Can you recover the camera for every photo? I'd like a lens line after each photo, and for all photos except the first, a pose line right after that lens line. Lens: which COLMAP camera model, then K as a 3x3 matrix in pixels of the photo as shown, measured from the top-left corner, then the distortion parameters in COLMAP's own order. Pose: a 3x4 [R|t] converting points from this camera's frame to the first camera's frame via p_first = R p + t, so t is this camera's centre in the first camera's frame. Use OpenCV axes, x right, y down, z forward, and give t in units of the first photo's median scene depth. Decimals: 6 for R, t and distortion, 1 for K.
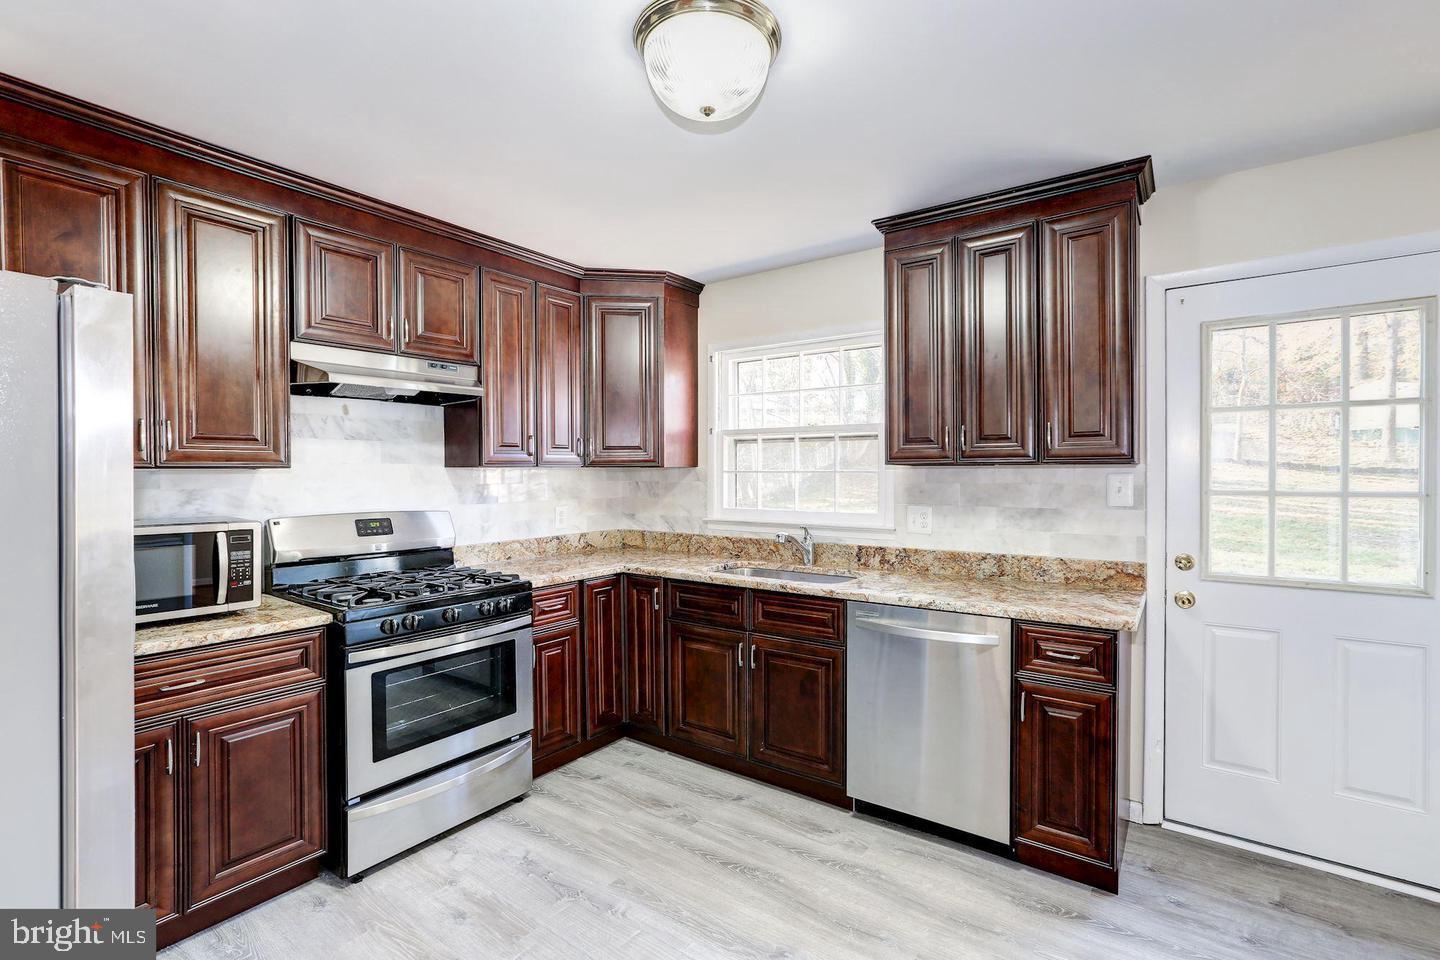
lens RADIAL K [[648.1, 0, 724.4], [0, 648.1, 477.4], [0, 0, 1]] dist [-0.046979, 0.022881]
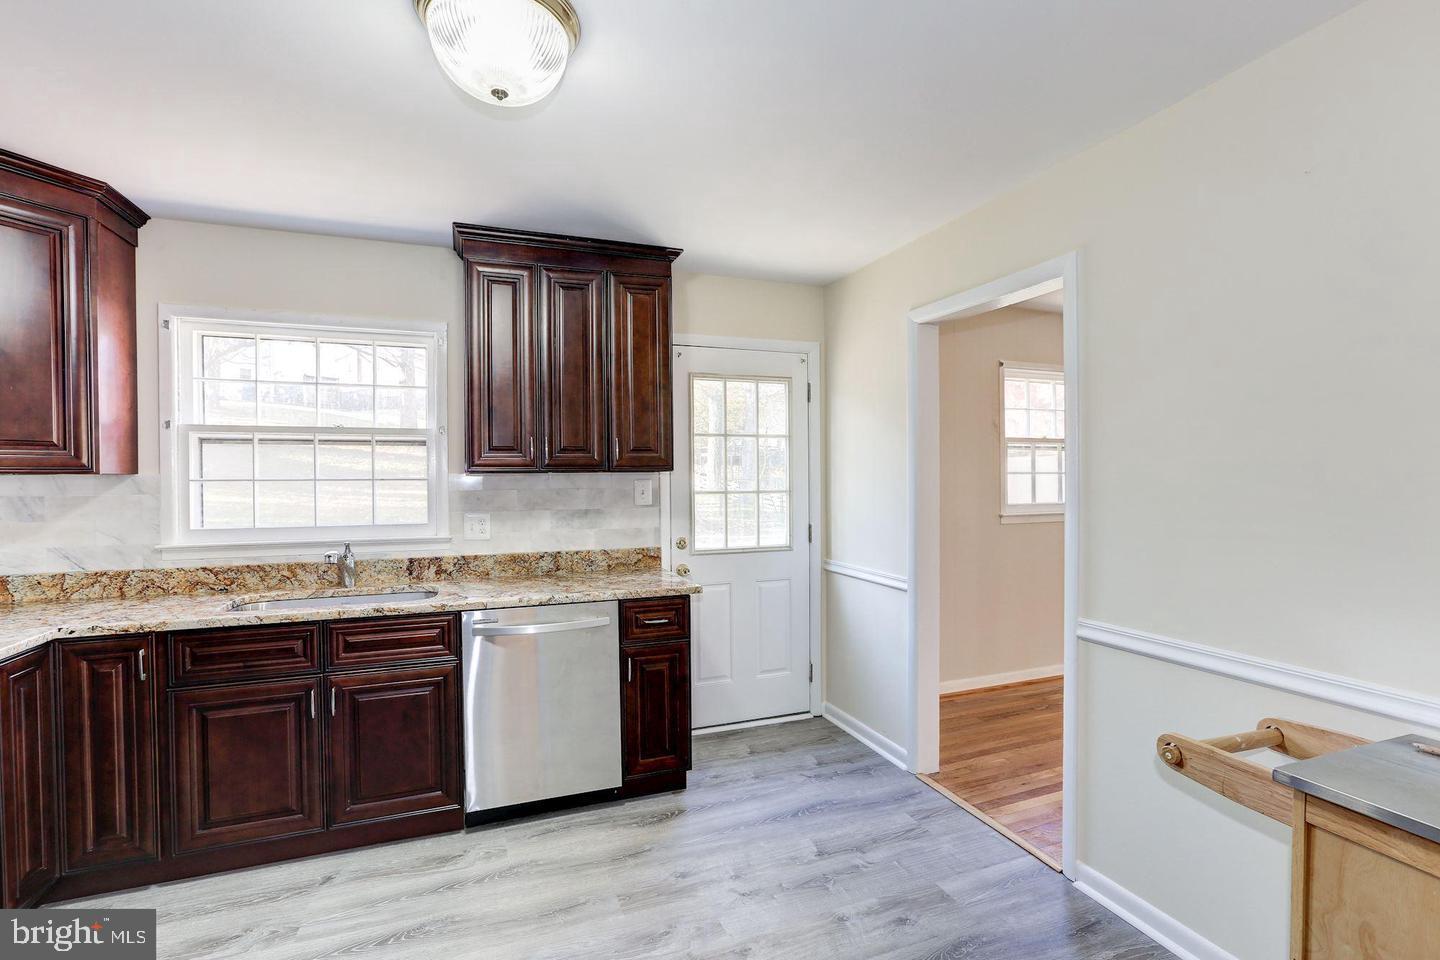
lens RADIAL K [[648.1, 0, 724.4], [0, 648.1, 477.4], [0, 0, 1]] dist [-0.046979, 0.022881]
pose [[0.546314, 0.000896, 0.837580, -0.356457], [0.010834, 0.999908, -0.008136, 0.000567], [-0.837510, 0.013519, 0.546254, 0.121283]]
